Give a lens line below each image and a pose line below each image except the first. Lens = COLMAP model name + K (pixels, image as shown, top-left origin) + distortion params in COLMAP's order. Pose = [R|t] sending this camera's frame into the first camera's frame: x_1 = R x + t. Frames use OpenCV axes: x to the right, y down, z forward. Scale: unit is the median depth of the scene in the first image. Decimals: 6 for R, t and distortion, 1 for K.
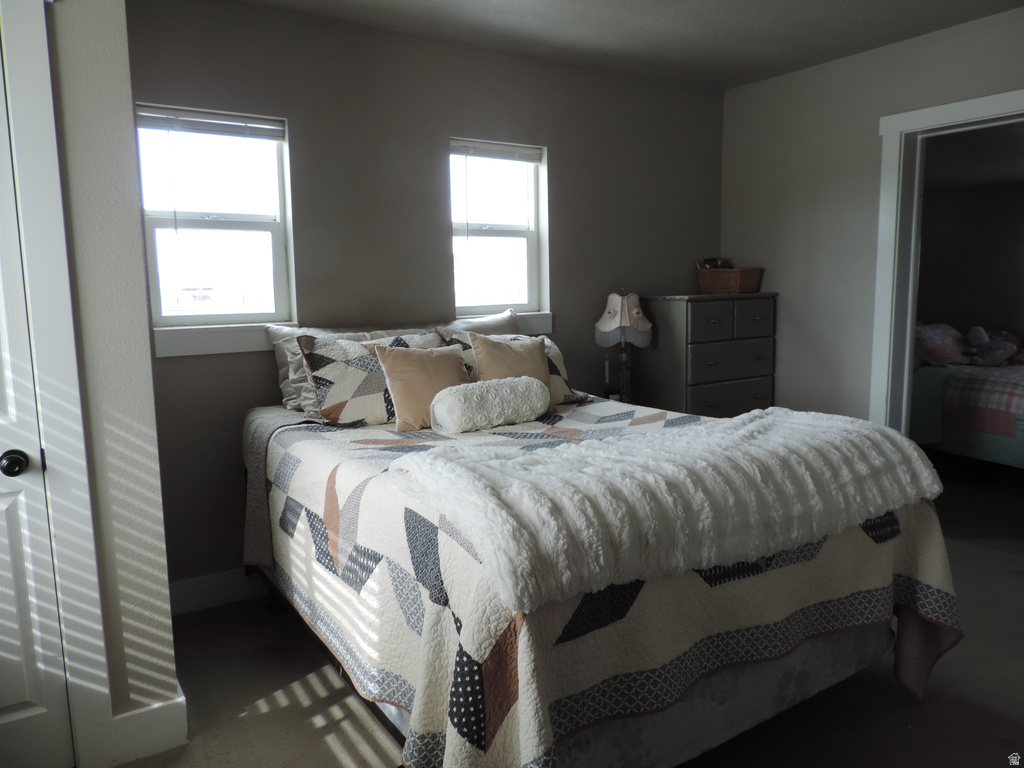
lens RADIAL K [[737.3, 0, 511.3], [0, 737.3, 382.7], [0, 0, 1]] dist [-0.008260, -0.002834]
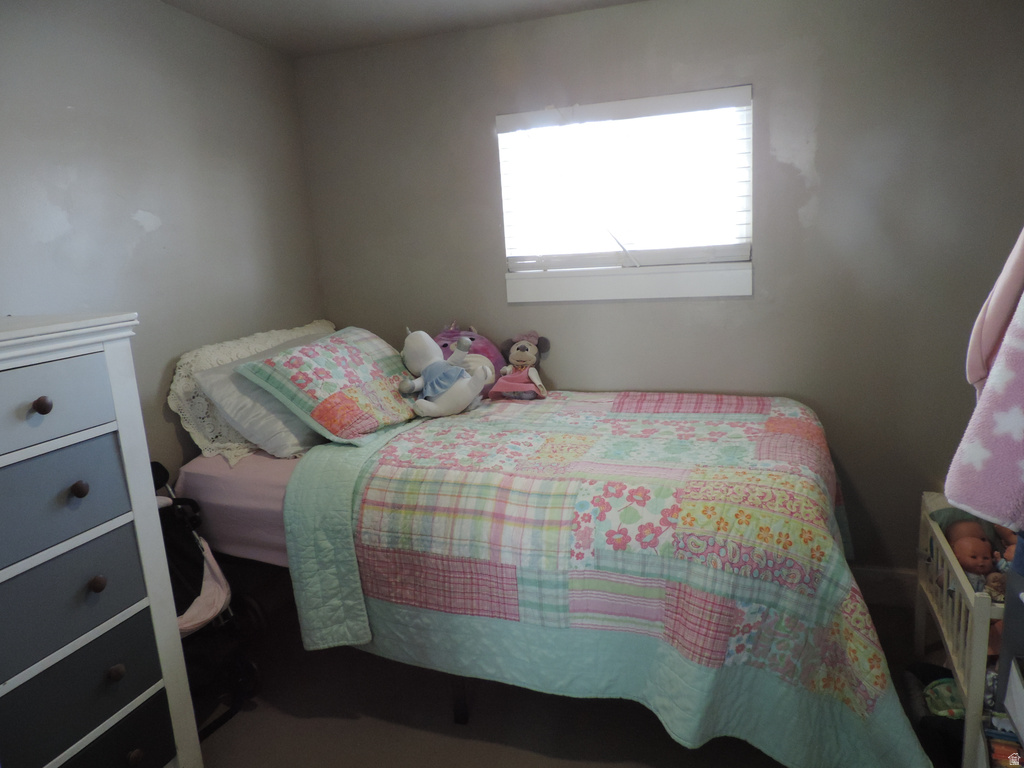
lens RADIAL K [[737.3, 0, 512.0], [0, 737.3, 386.1], [0, 0, 1]] dist [-0.008260, -0.002834]
pose [[0.799893, -0.155192, 0.579730, 0.421444], [0.133715, 0.987791, 0.079933, -0.075173], [-0.585057, 0.013581, 0.810879, 0.605843]]
